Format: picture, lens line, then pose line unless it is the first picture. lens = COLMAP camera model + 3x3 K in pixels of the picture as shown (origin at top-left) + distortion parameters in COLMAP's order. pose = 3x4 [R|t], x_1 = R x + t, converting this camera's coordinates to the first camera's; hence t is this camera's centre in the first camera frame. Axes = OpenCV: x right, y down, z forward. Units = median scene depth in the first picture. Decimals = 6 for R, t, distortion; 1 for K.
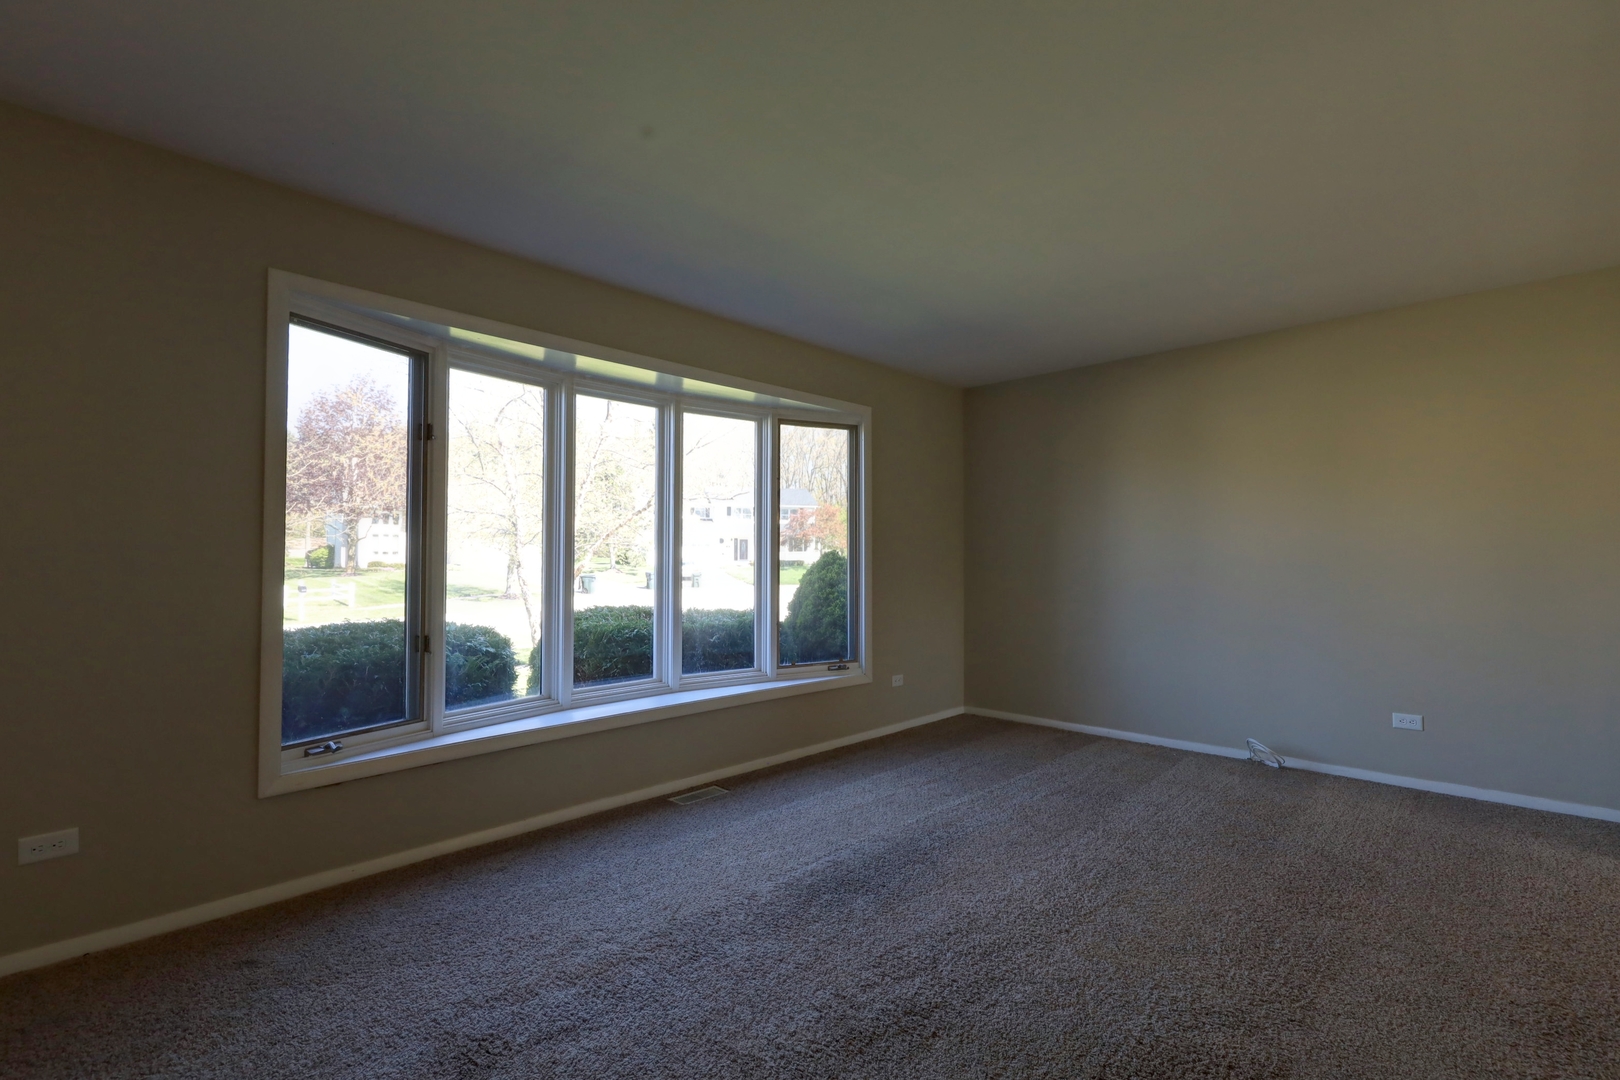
lens RADIAL K [[731.8, 0, 818.0], [0, 731.8, 540.5], [0, 0, 1]] dist [0.002976, 0.000650]
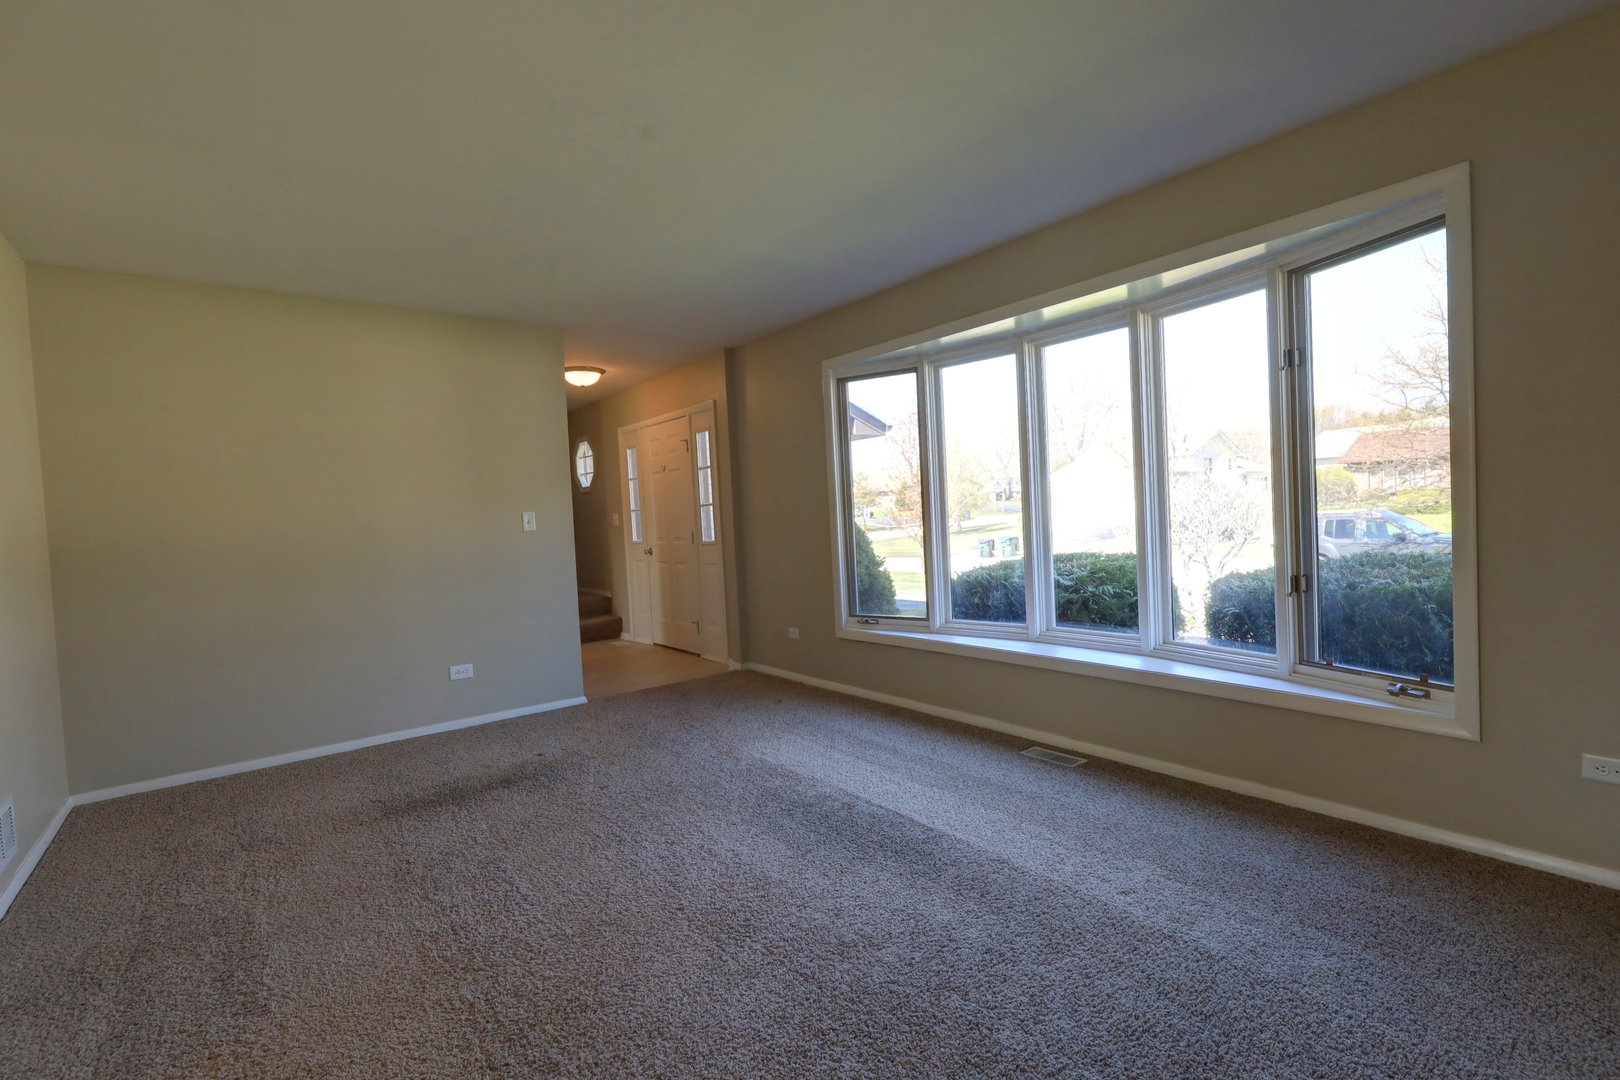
lens RADIAL K [[756.9, 0, 810.0], [0, 756.9, 540.0], [0, 0, 1]] dist [0.005252, 0.000480]
pose [[-0.150203, 0.038358, -0.987911, 0.797672], [0.070883, 0.997093, 0.027937, 0.020709], [0.986111, -0.065830, -0.152486, 0.819527]]
